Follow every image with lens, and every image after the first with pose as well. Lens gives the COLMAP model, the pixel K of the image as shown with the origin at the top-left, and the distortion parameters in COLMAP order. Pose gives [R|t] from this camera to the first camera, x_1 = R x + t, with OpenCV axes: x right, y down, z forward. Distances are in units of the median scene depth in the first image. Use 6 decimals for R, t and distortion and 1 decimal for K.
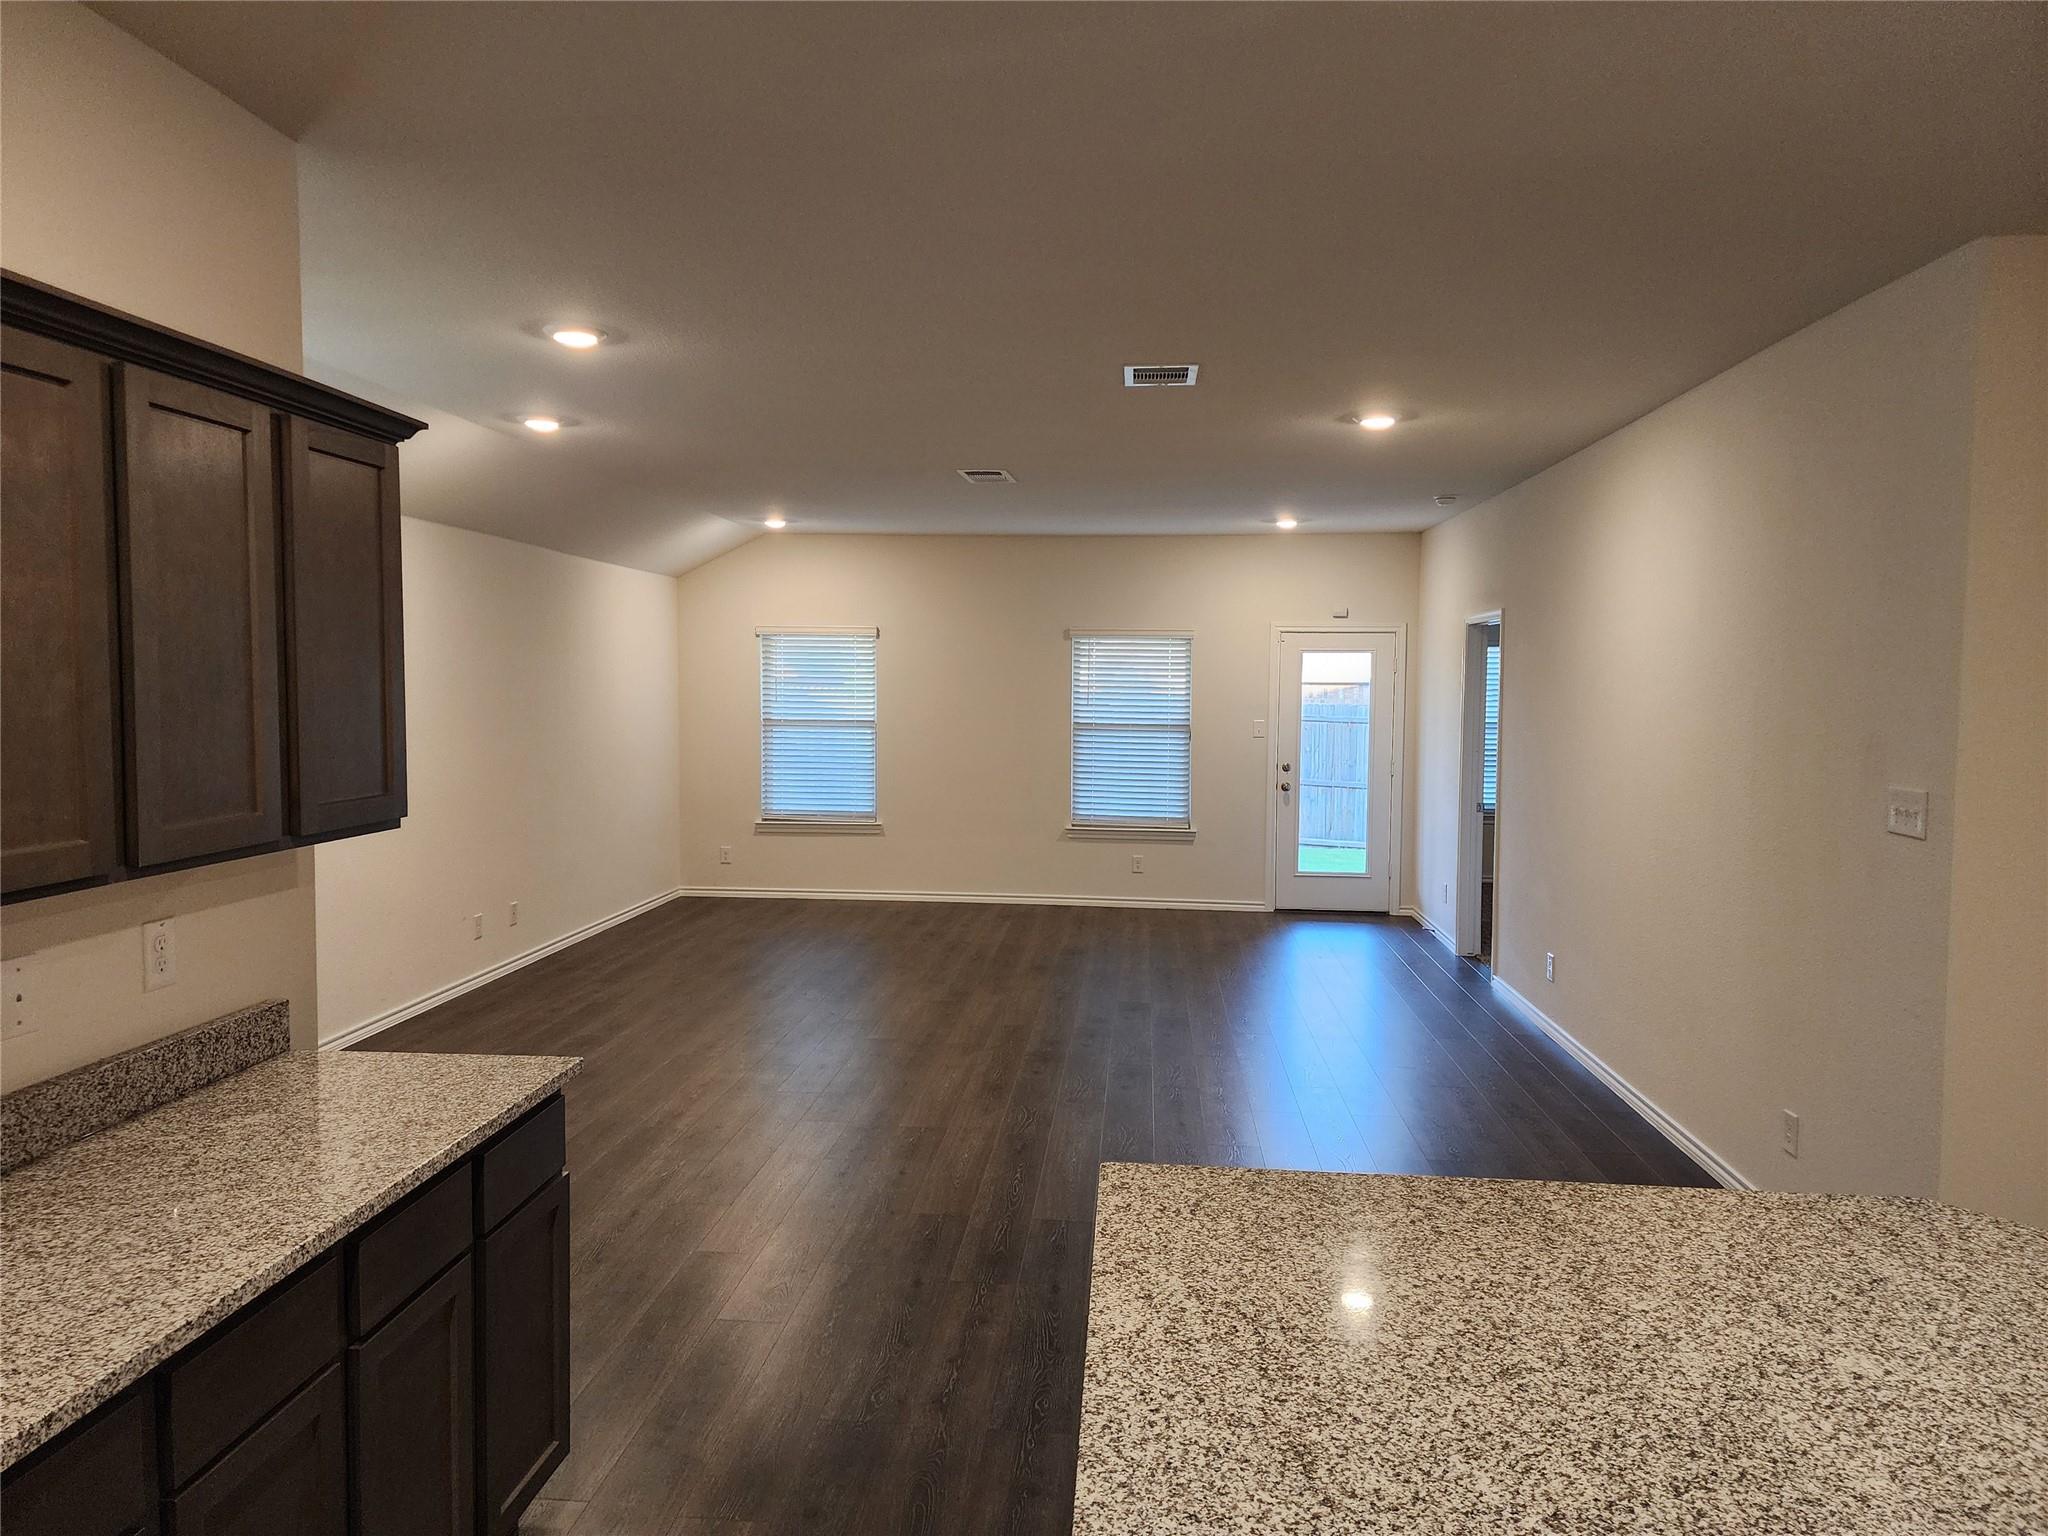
lens RADIAL K [[1372.1, 0, 1024.0], [0, 1372.1, 768.0], [0, 0, 1]] dist [0.043463, -0.000726]
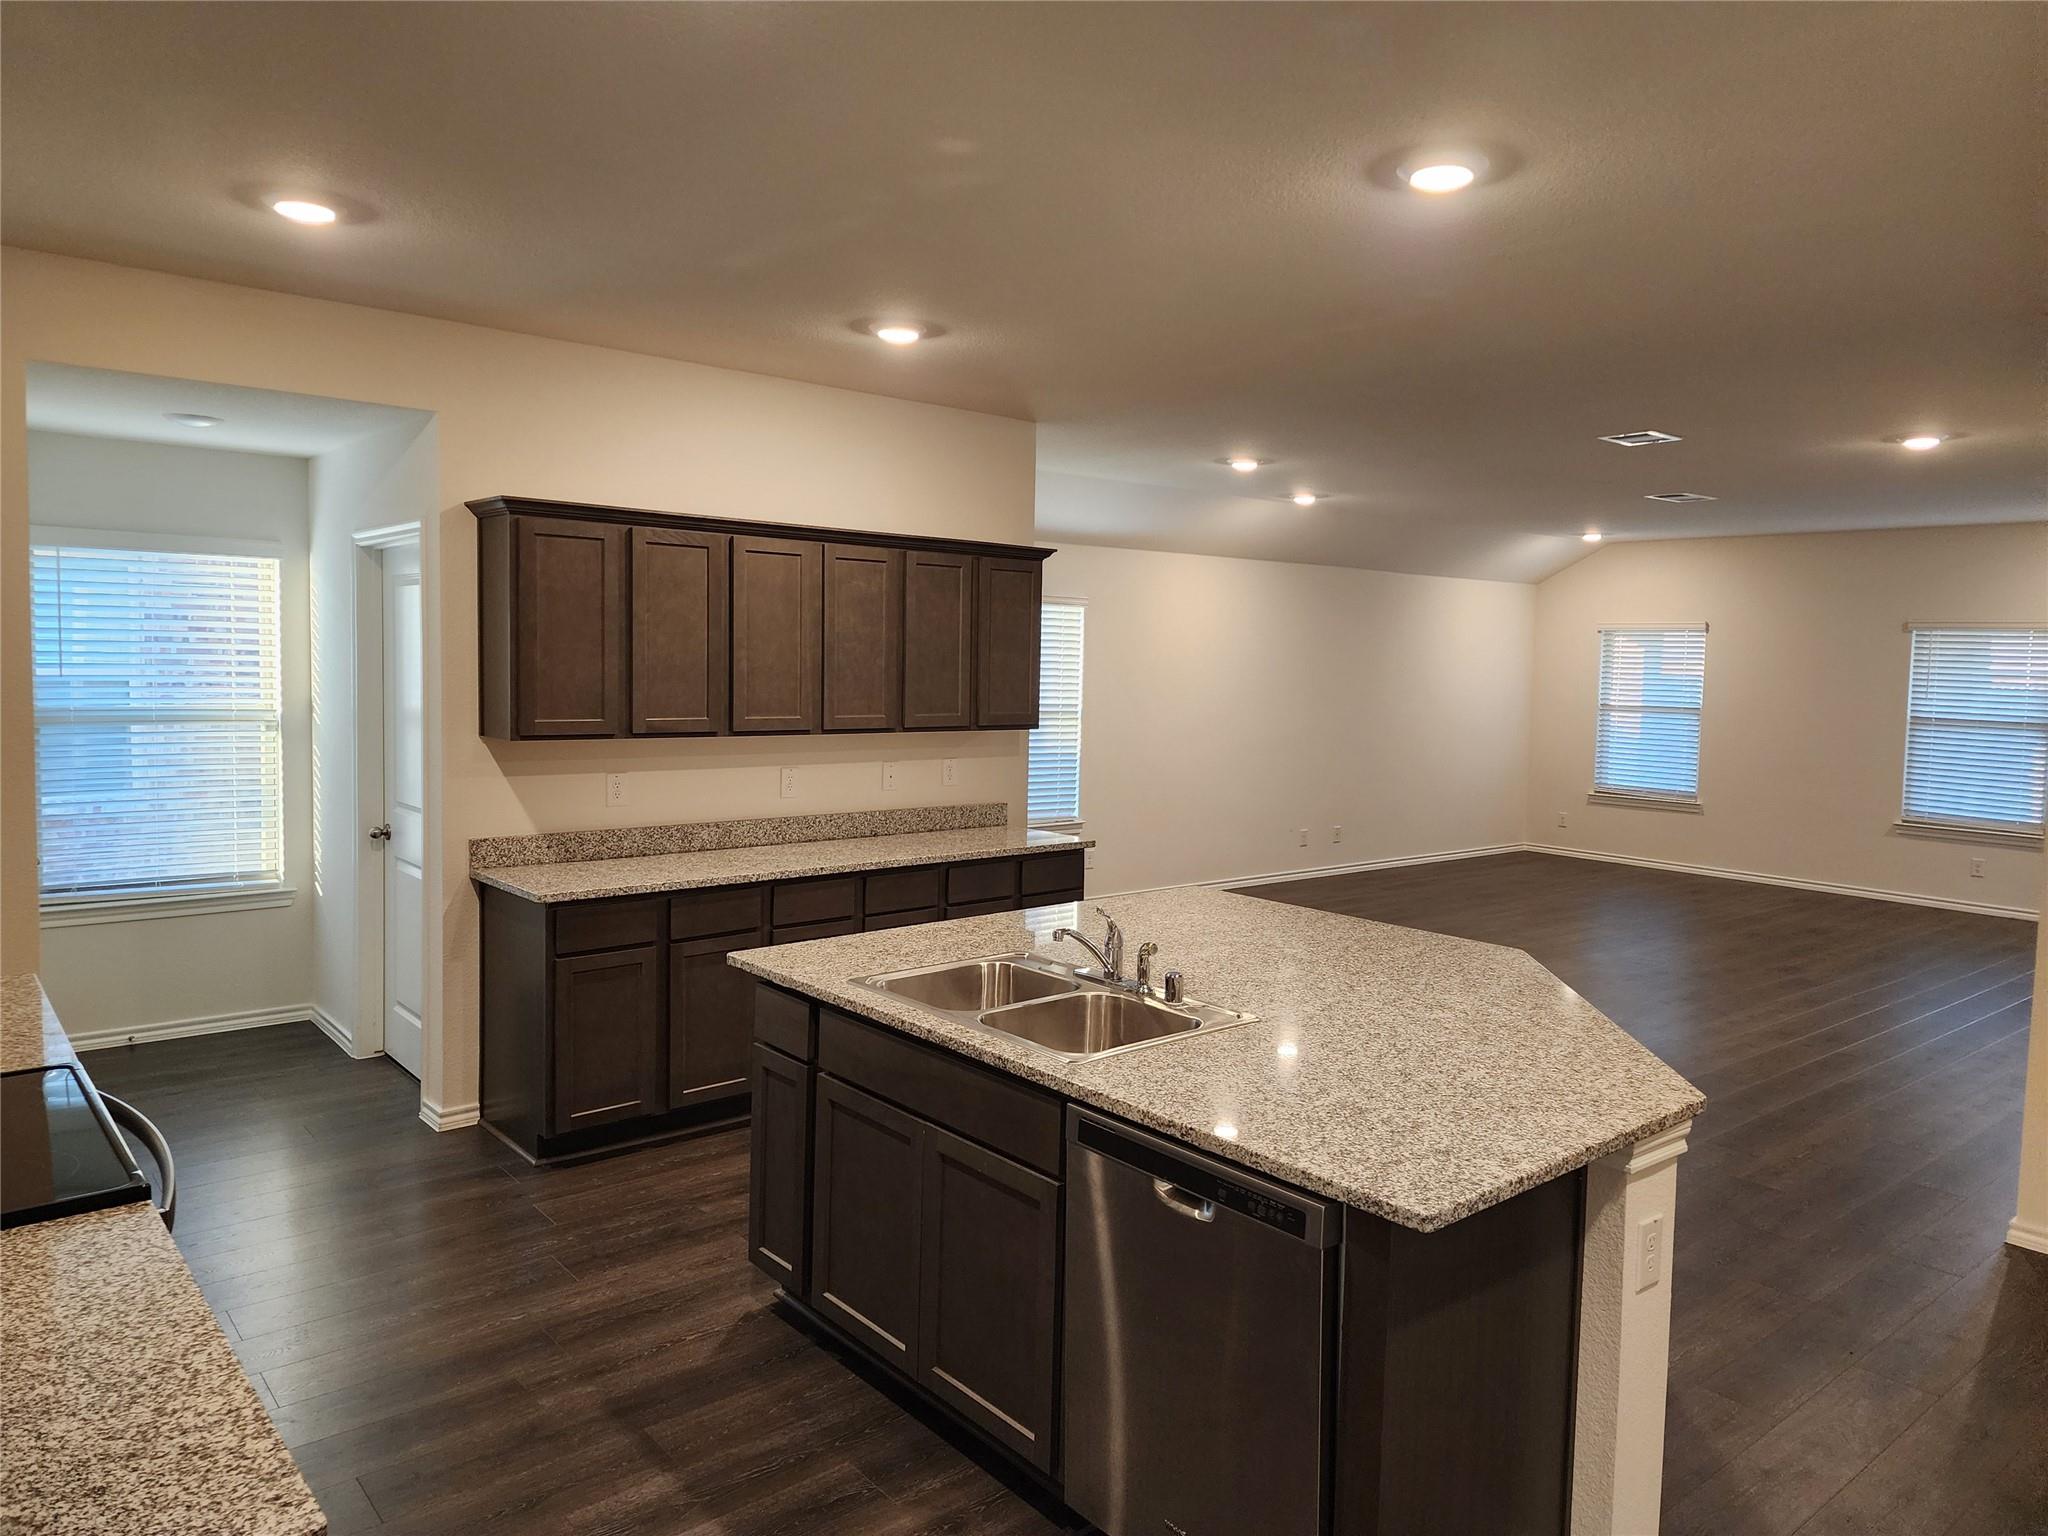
lens RADIAL K [[1372.1, 0, 1024.0], [0, 1372.1, 768.0], [0, 0, 1]] dist [0.043463, -0.000726]
pose [[0.703447, 0.066112, -0.707666, 0.303215], [-0.060540, 0.997619, 0.033021, 0.008855], [0.708165, 0.019614, 0.705775, -0.162435]]
